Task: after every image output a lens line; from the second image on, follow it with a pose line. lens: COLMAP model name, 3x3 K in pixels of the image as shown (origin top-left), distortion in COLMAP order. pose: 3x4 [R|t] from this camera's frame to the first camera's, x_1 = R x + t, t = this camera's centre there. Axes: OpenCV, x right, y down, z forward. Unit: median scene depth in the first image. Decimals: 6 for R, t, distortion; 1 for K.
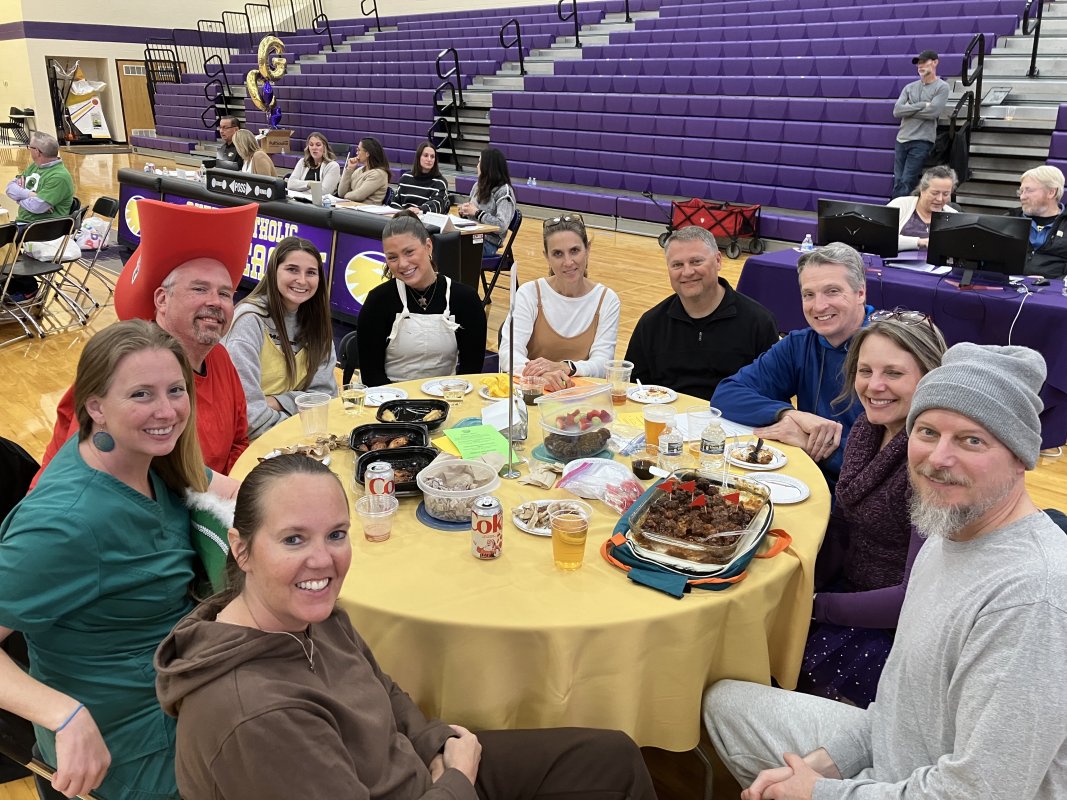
lens RADIAL K [[898.2, 0, 535.5], [0, 898.2, 386.4], [0, 0, 1]] dist [0.018470, 0.007952]
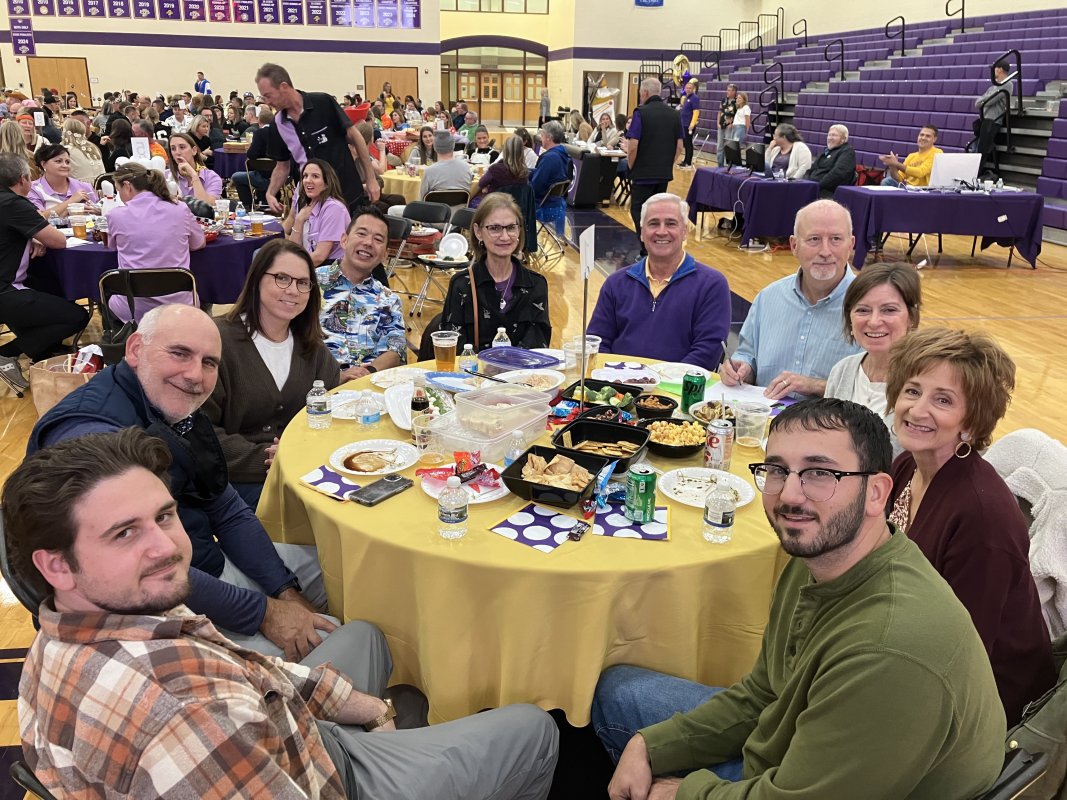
lens RADIAL K [[876.6, 0, 533.5], [0, 876.6, 400.0], [0, 0, 1]] dist [0.057087, 0.008265]
pose [[0.822775, 0.194232, -0.534148, 0.254220], [-0.187939, 0.979904, 0.066830, 0.074755], [0.536395, 0.045402, 0.842745, -0.217798]]
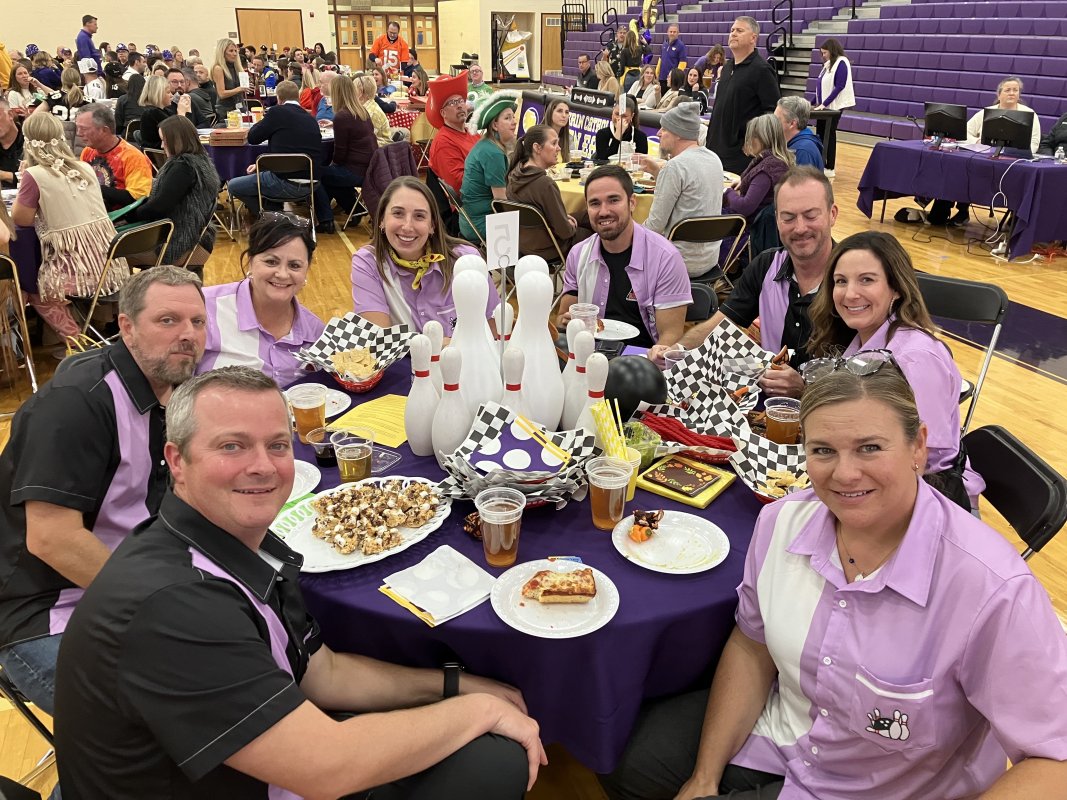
lens RADIAL K [[898.2, 0, 535.5], [0, 898.2, 386.4], [0, 0, 1]] dist [0.018470, 0.007952]
pose [[0.910190, 0.144020, -0.388346, 0.084189], [-0.123676, 0.989328, 0.077032, 0.051775], [0.395296, -0.022085, 0.918288, -0.151853]]
